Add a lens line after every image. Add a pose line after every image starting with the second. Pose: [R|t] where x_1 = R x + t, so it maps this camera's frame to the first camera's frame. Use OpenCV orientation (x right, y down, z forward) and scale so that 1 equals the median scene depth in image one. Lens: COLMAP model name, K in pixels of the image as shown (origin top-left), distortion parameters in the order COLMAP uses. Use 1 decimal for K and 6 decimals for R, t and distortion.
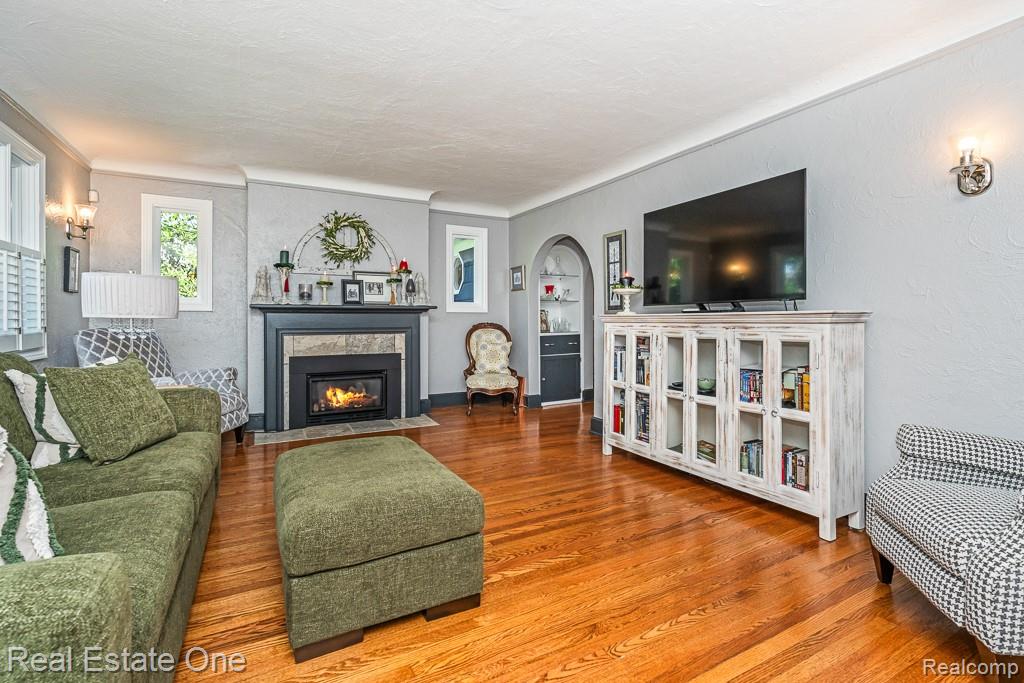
lens RADIAL K [[476.4, 0, 514.0], [0, 476.4, 318.1], [0, 0, 1]] dist [-0.002841, -0.000149]
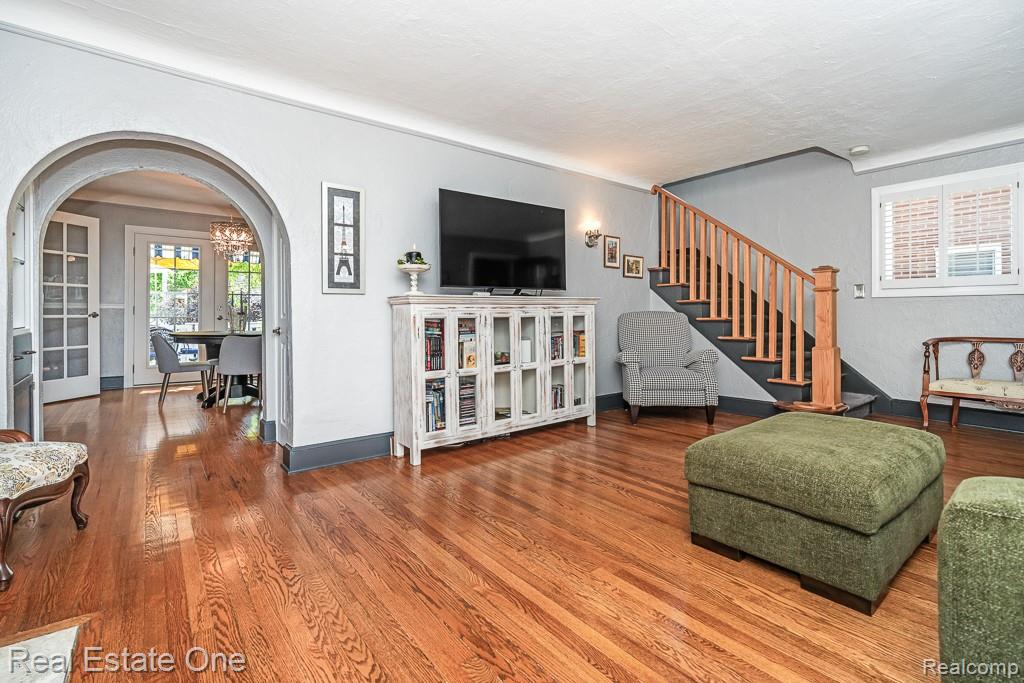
lens RADIAL K [[476.4, 0, 514.0], [0, 476.4, 318.1], [0, 0, 1]] dist [-0.002841, -0.000149]
pose [[-0.163783, -0.012346, 0.986419, -0.517125], [0.001691, 0.999917, 0.012796, 0.018704], [-0.986495, 0.003764, -0.163748, 0.776454]]
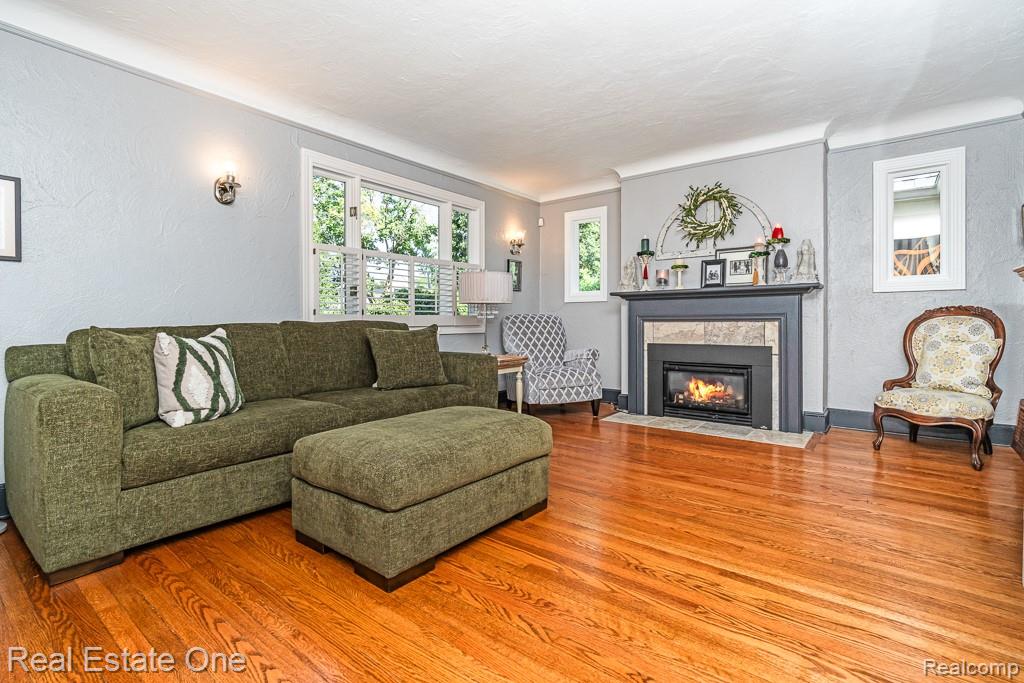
lens RADIAL K [[476.4, 0, 514.0], [0, 476.4, 318.1], [0, 0, 1]] dist [-0.002841, -0.000149]
pose [[0.402421, -0.006954, -0.915428, 0.322662], [0.006334, 0.999968, -0.004811, 0.029683], [0.915433, -0.003862, 0.402452, 0.316876]]
